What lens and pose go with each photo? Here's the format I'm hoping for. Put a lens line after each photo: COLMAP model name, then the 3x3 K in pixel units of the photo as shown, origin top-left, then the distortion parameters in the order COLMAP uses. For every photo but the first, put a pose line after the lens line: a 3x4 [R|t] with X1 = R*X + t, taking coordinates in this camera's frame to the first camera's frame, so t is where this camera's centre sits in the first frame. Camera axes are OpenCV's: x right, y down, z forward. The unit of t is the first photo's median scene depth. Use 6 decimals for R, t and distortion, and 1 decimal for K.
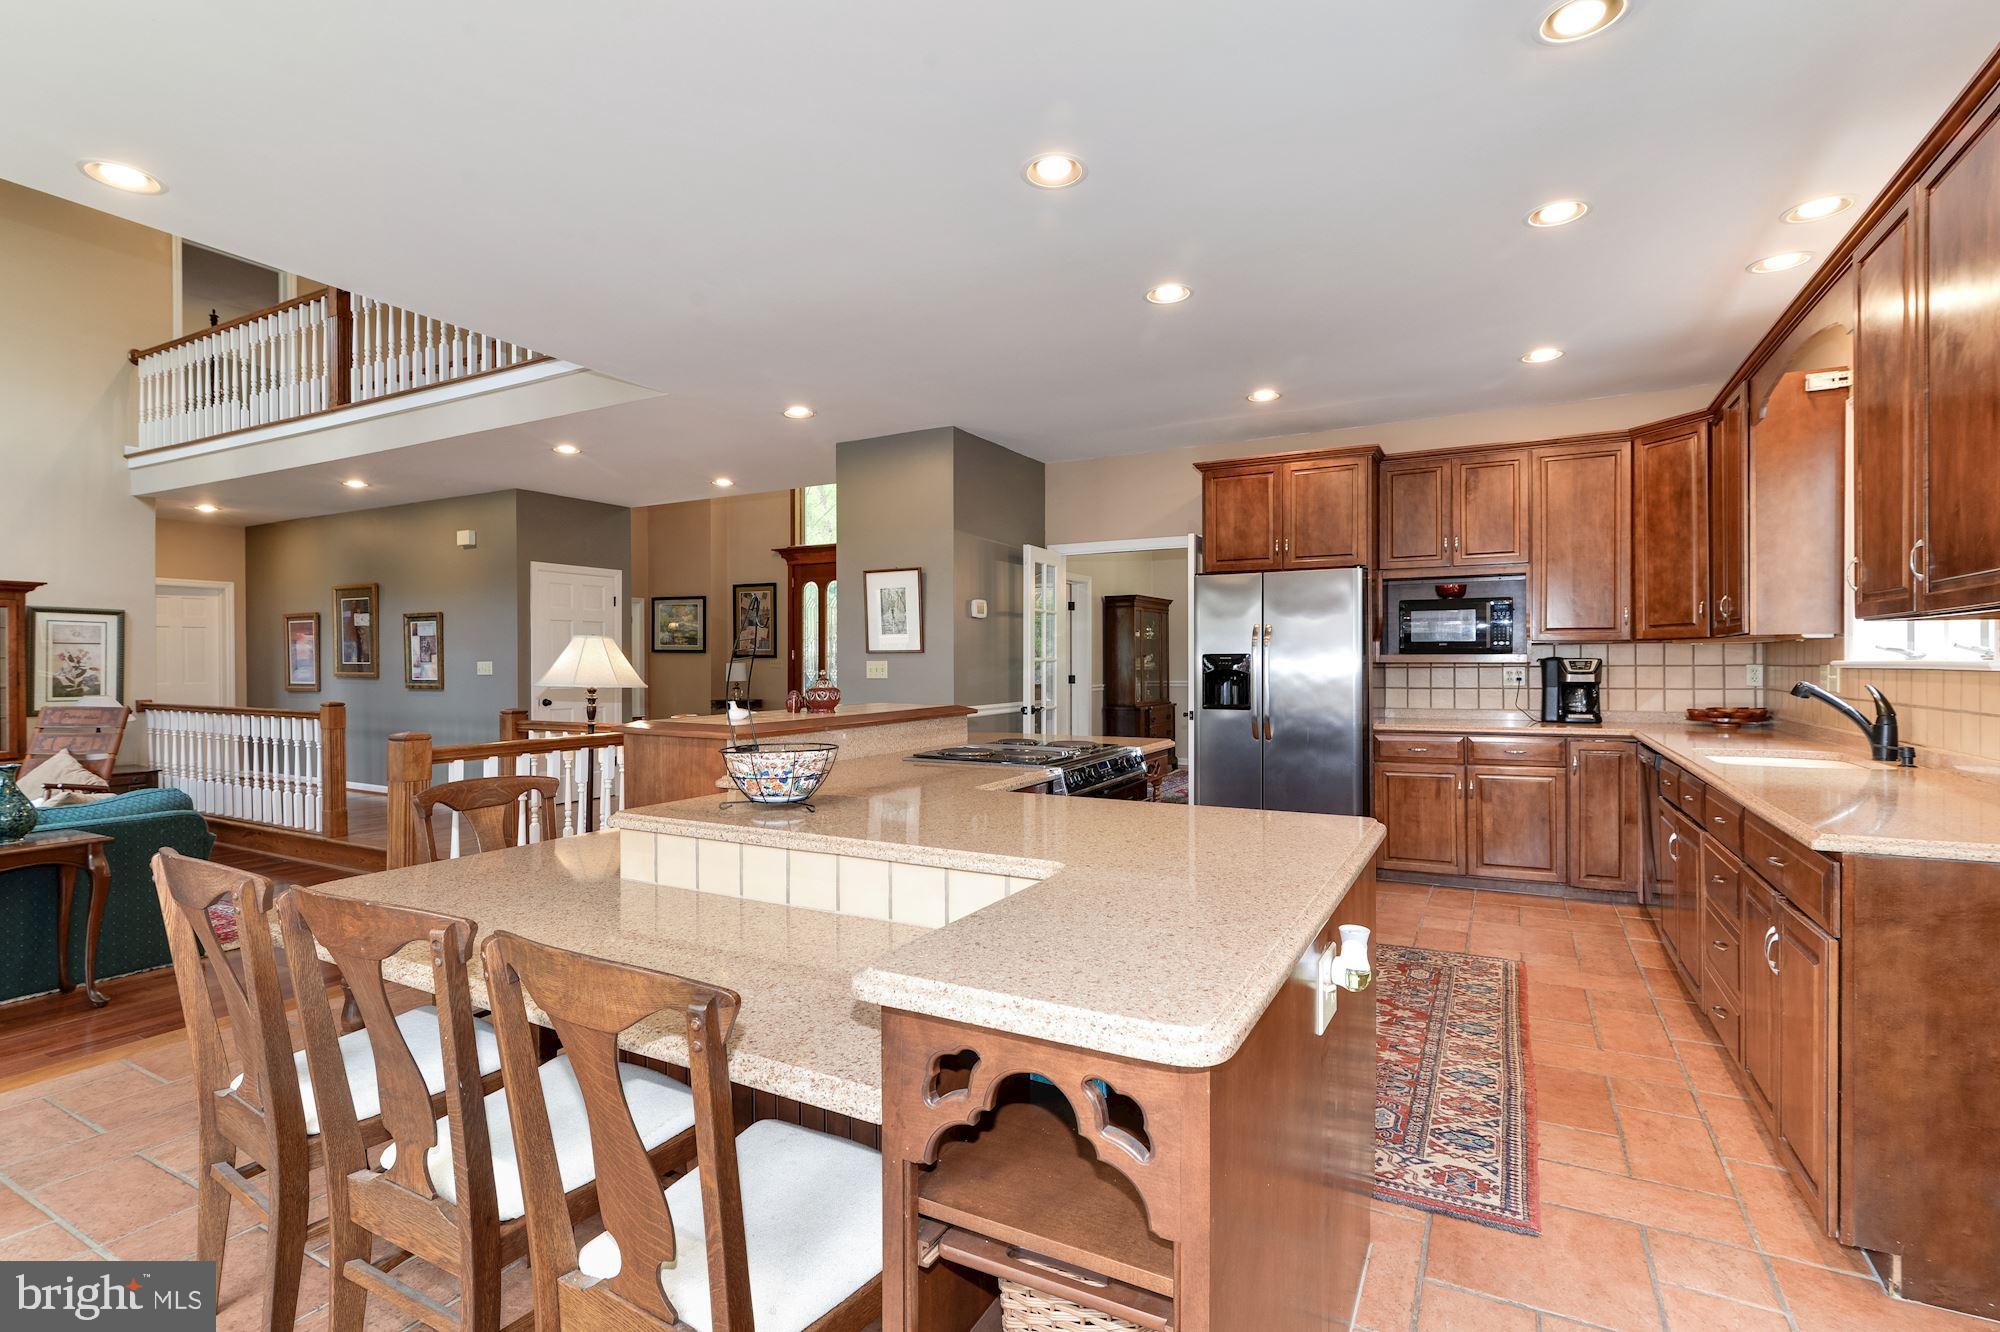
lens RADIAL K [[934.6, 0, 969.5], [0, 934.6, 666.4], [0, 0, 1]] dist [-0.000387, -0.000170]
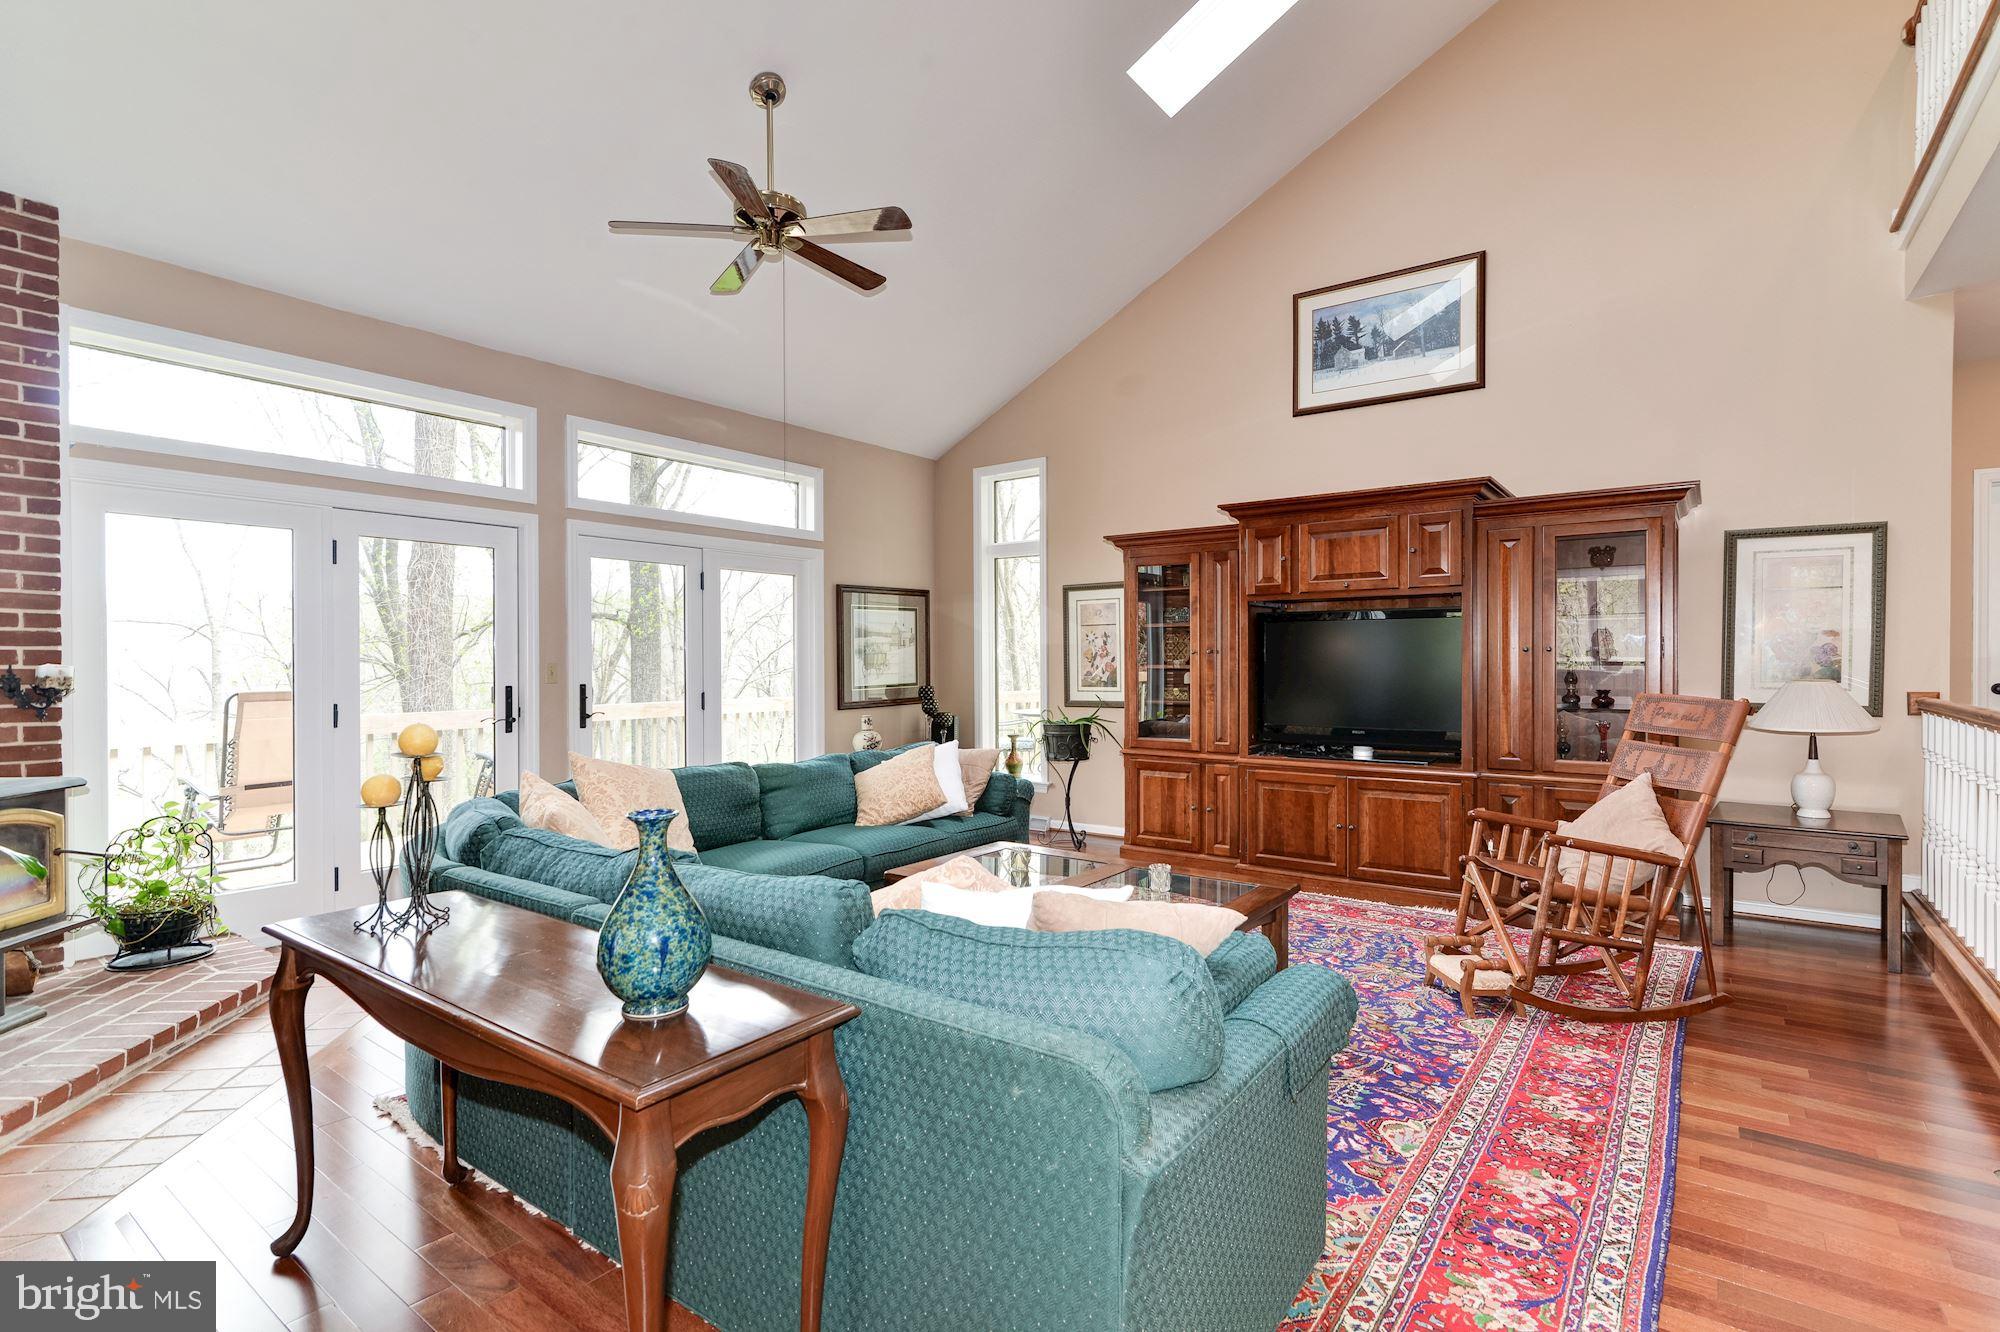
lens RADIAL K [[945.5, 0, 1000.0], [0, 945.5, 666.0], [0, 0, 1]] dist [-0.002117, 0.000007]
pose [[-0.122331, 0.006949, -0.992465, -0.532490], [-0.003438, 0.999967, 0.007425, 0.033263], [0.992483, 0.004321, -0.122303, 0.971123]]
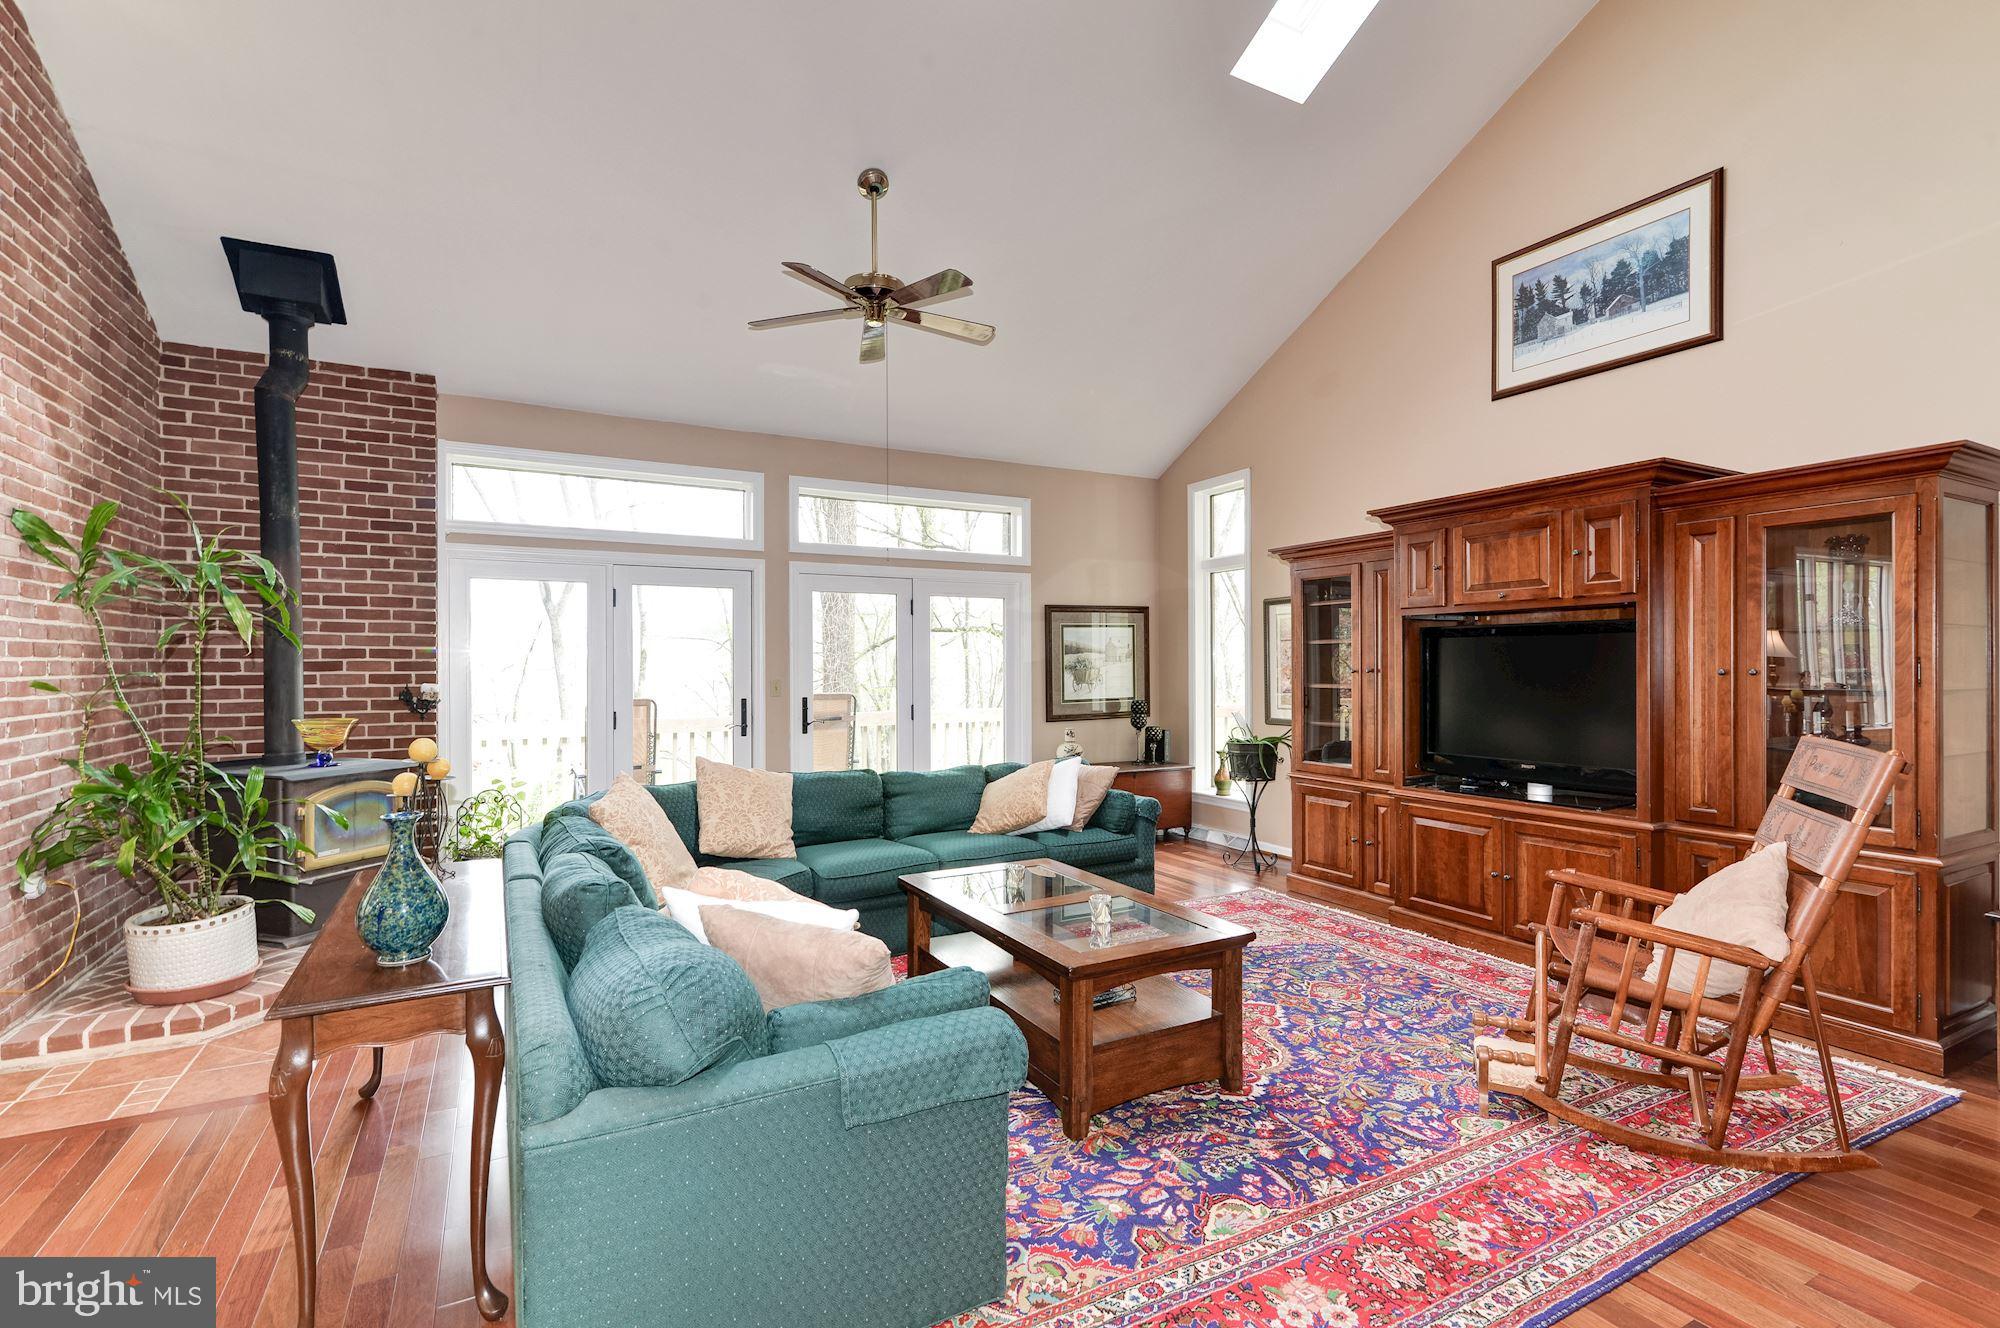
lens RADIAL K [[915.4, 0, 1005.6], [0, 915.4, 669.3], [0, 0, 1]] dist [-0.002227, -0.000852]
pose [[-0.528554, 0.005740, -0.848880, -0.628784], [-0.001134, 0.999971, 0.007468, 0.014082], [0.848899, 0.004910, -0.528532, 1.289698]]
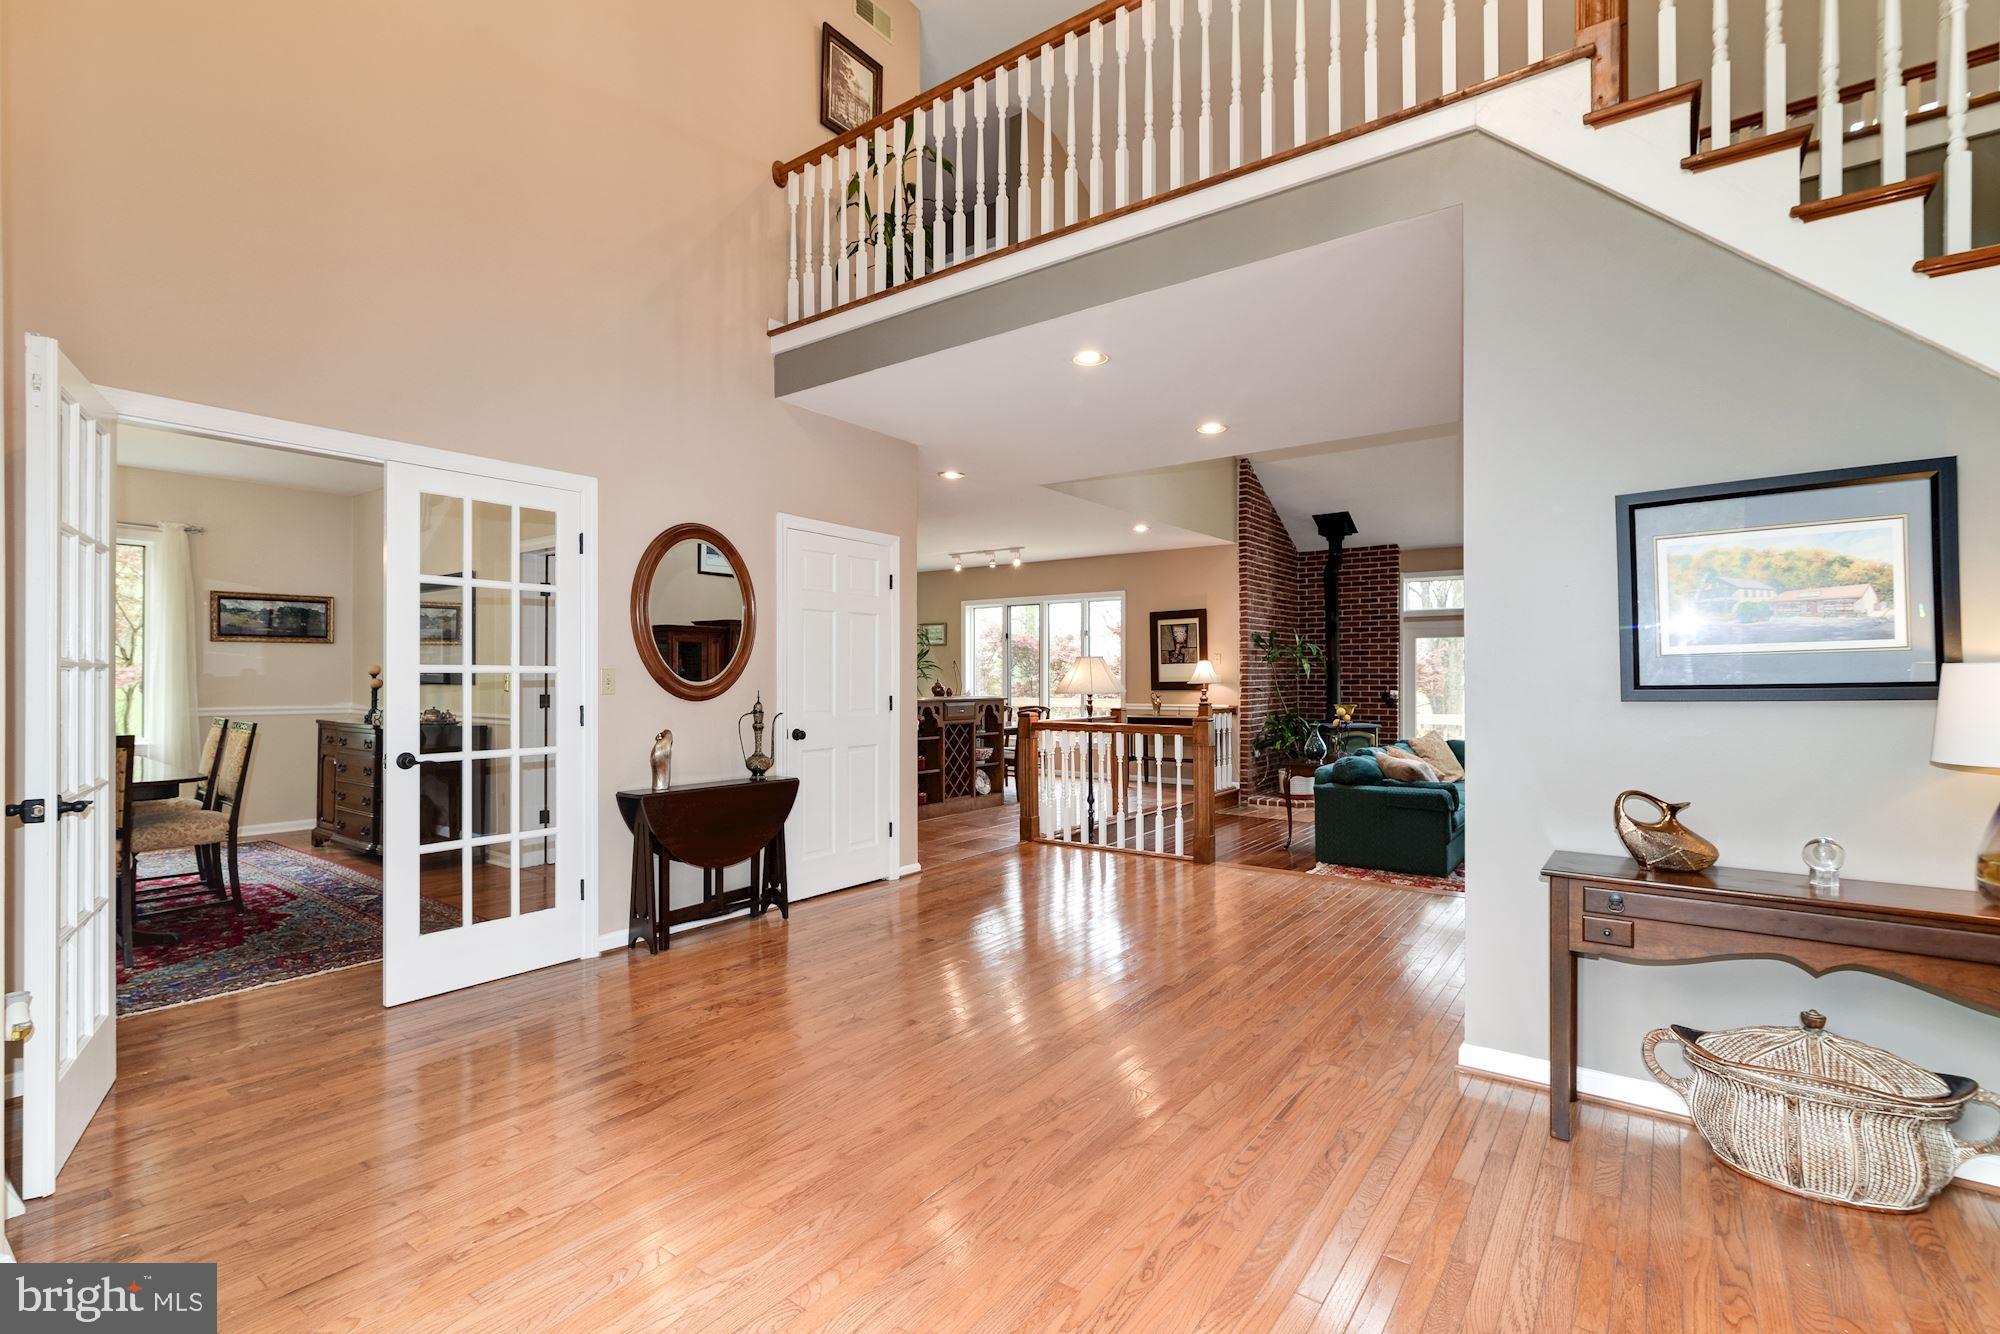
lens RADIAL K [[922.4, 0, 986.6], [0, 922.4, 674.3], [0, 0, 1]] dist [-0.002259, 0.000064]
pose [[-0.991801, 0.004914, 0.127694, -0.468739], [0.004903, 0.999988, -0.000399, -0.005348], [-0.127694, 0.000230, -0.991814, 2.552398]]
